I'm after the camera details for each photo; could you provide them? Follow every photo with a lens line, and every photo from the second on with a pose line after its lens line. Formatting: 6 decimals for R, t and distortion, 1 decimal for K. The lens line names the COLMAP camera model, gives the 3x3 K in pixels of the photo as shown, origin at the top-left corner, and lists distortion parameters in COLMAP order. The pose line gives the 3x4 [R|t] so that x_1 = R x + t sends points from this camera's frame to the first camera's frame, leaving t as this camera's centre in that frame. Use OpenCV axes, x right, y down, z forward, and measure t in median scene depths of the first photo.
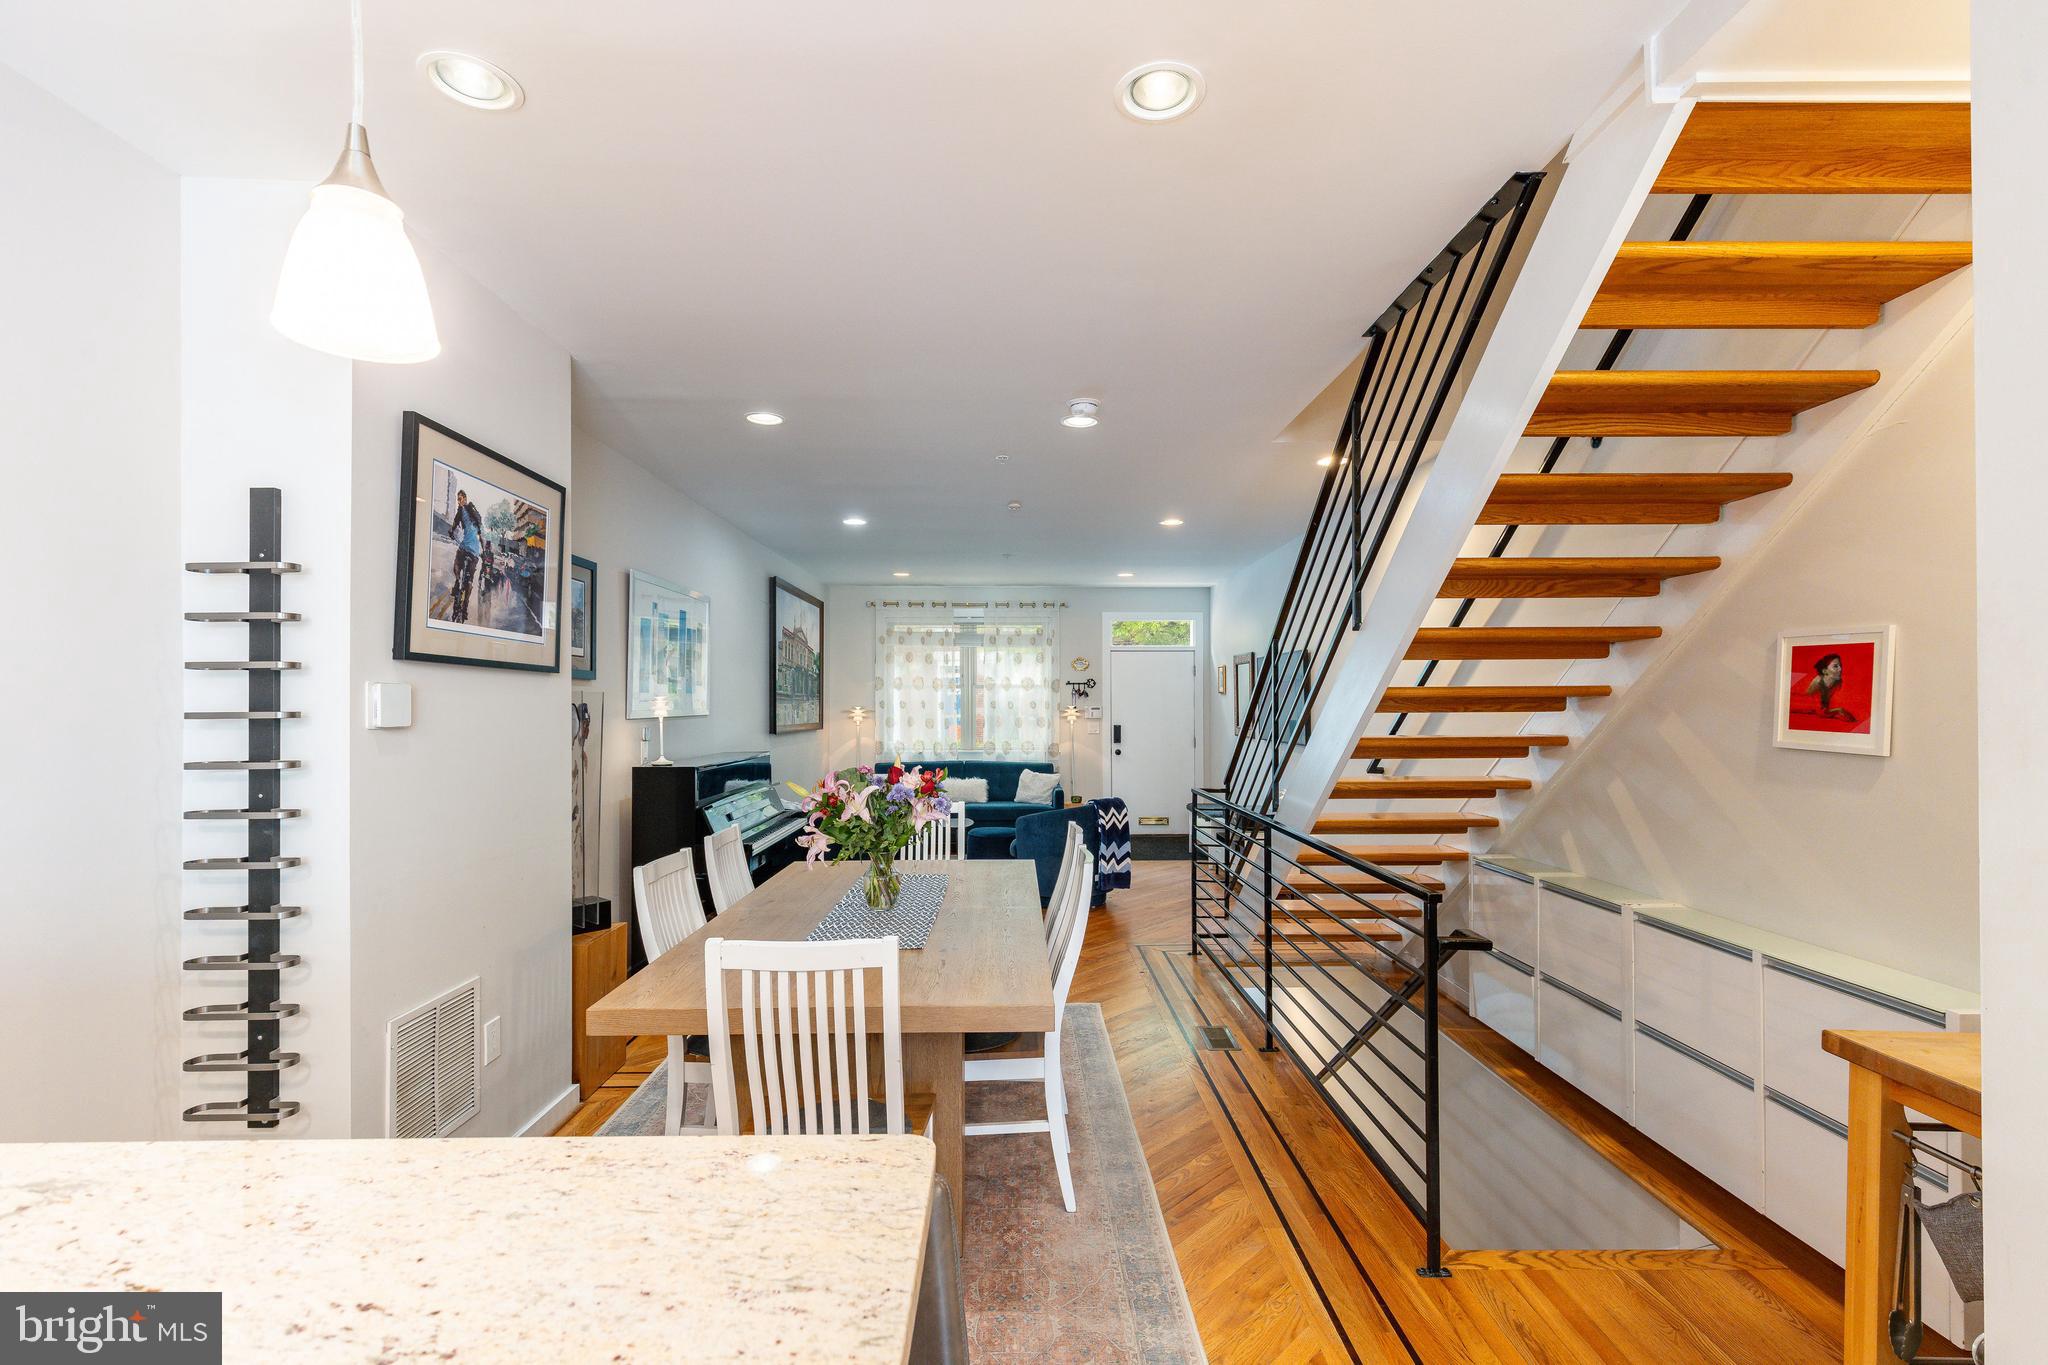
lens RADIAL K [[915.7, 0, 1032.3], [0, 915.7, 680.5], [0, 0, 1]] dist [0.001260, -0.000468]
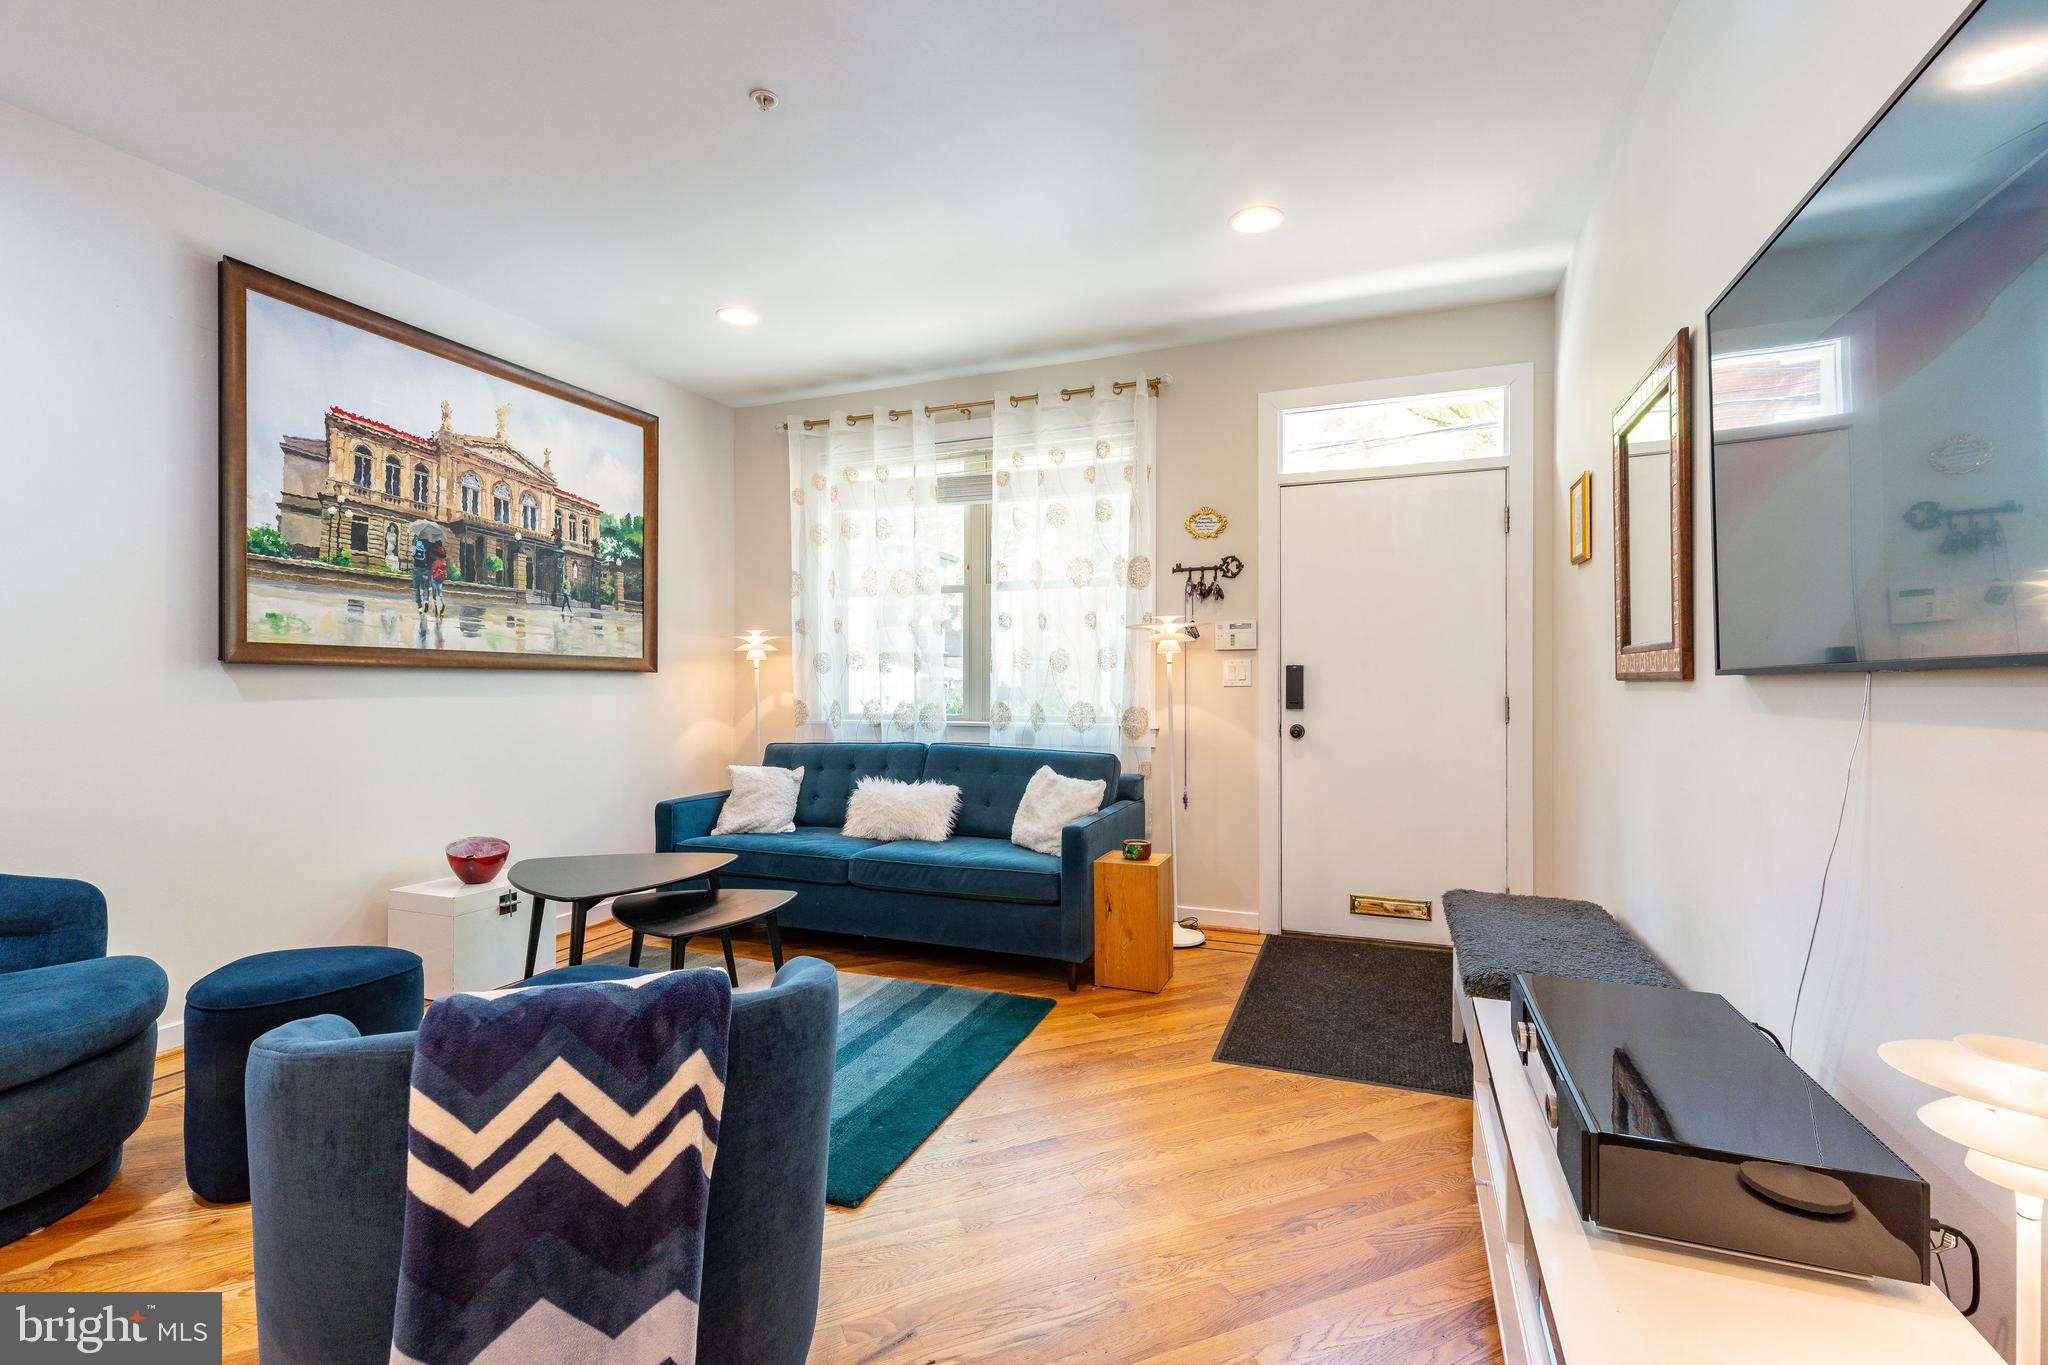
lens RADIAL K [[919.8, 0, 1024.0], [0, 919.8, 682.5], [0, 0, 1]] dist [0.004347, 0.000186]
pose [[0.922216, -0.000163, -0.386676, 0.141736], [0.008999, 0.999738, 0.021039, 0.047098], [0.386571, -0.022882, 0.921976, 0.581154]]
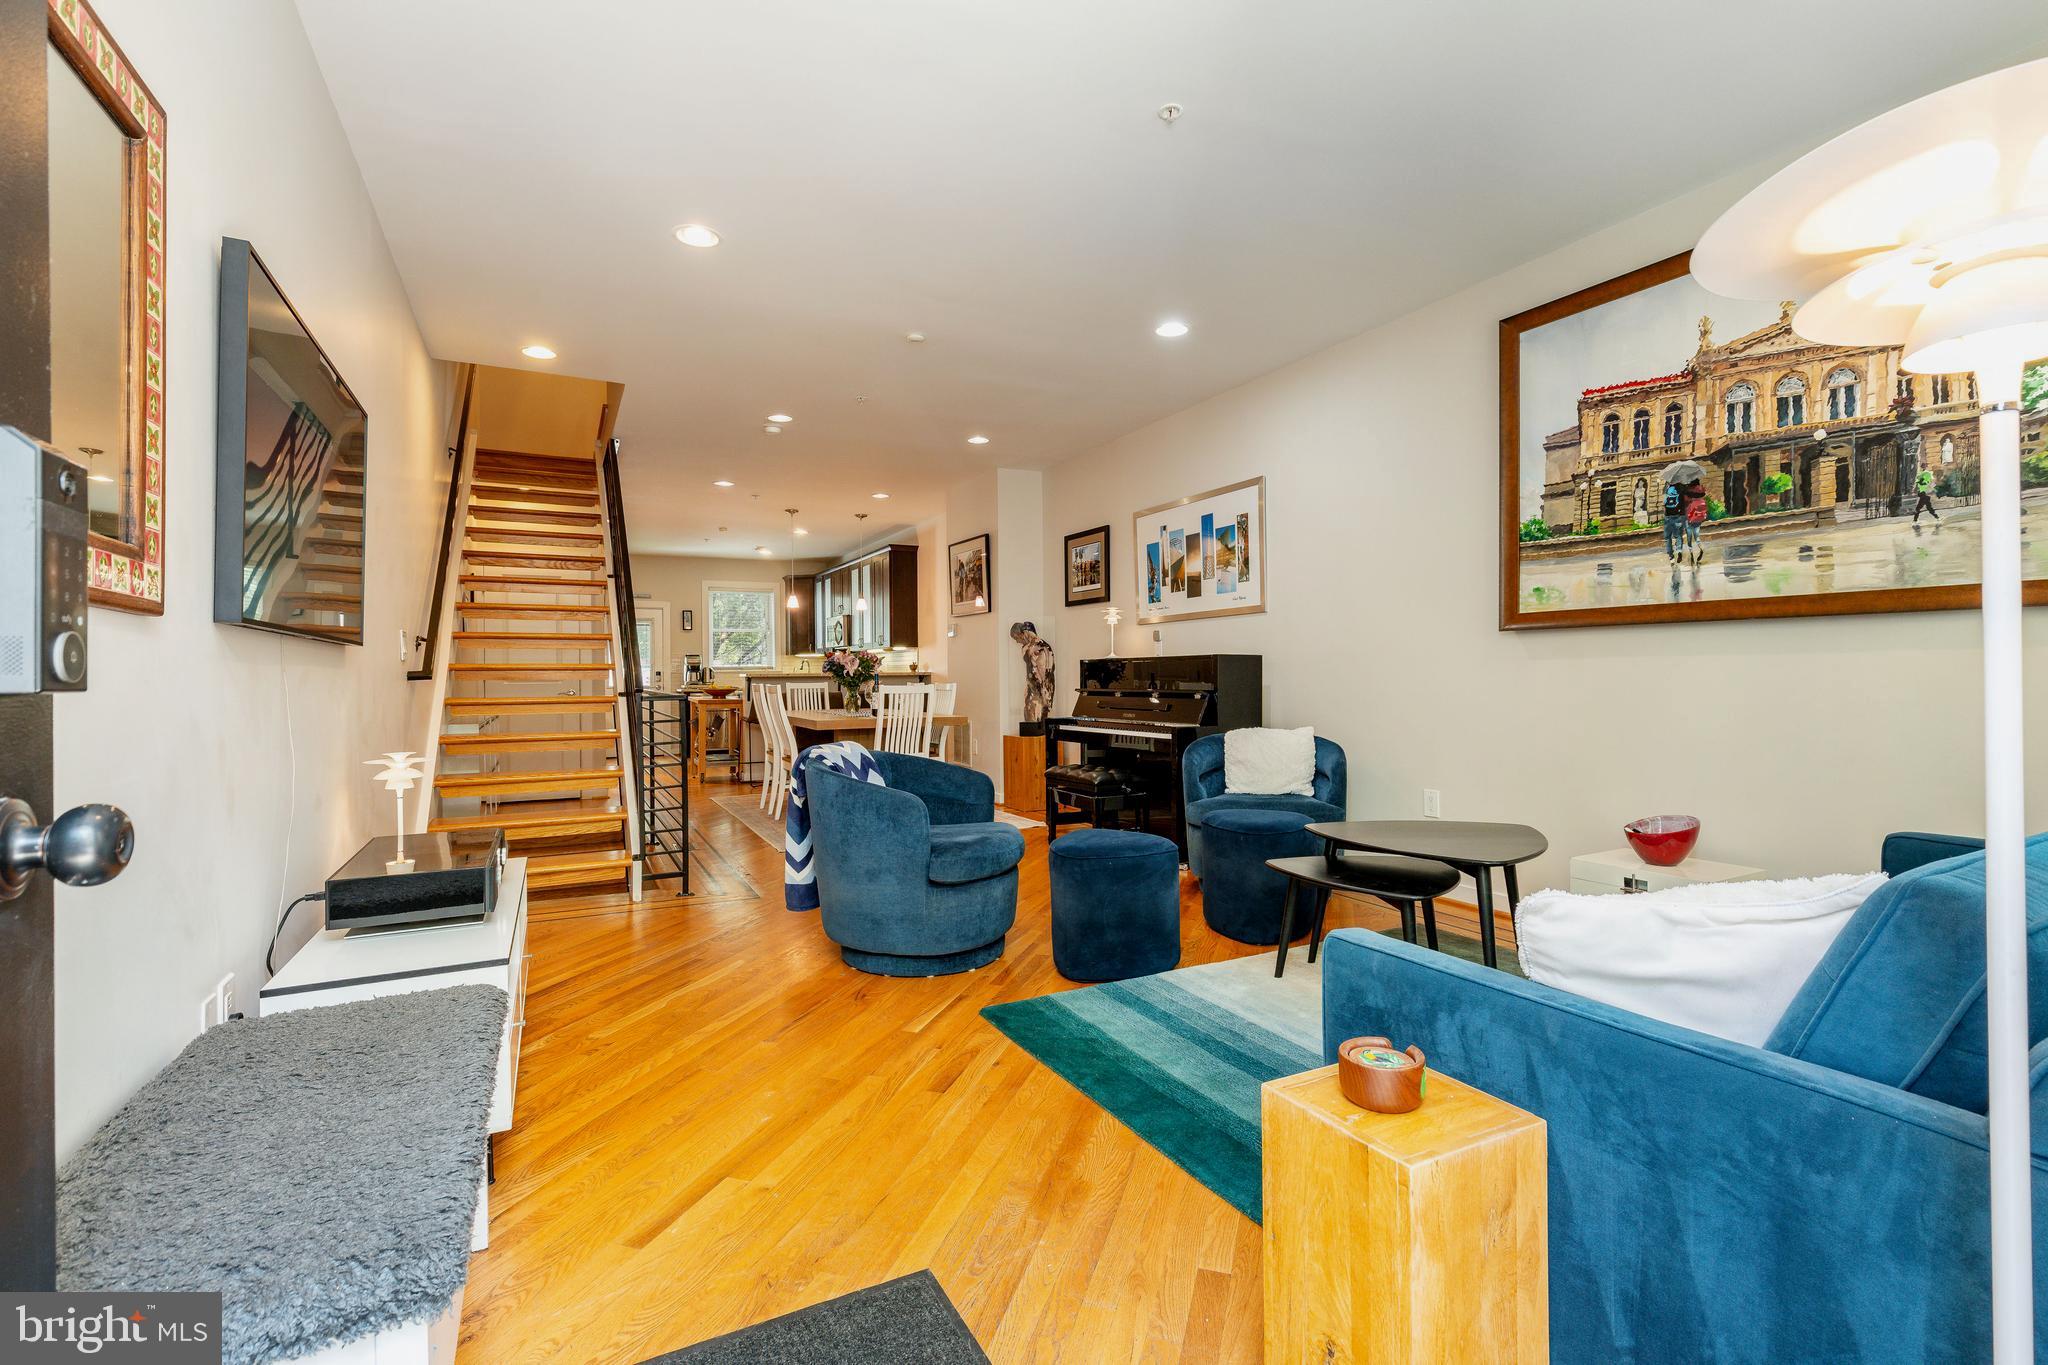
lens RADIAL K [[919.8, 0, 1024.0], [0, 919.8, 682.5], [0, 0, 1]] dist [0.004347, 0.000186]
pose [[-0.899281, 0.025032, -0.436654, 0.144503], [0.031679, 0.999467, -0.007947, 0.062964], [0.436222, -0.020979, -0.899594, 1.005793]]
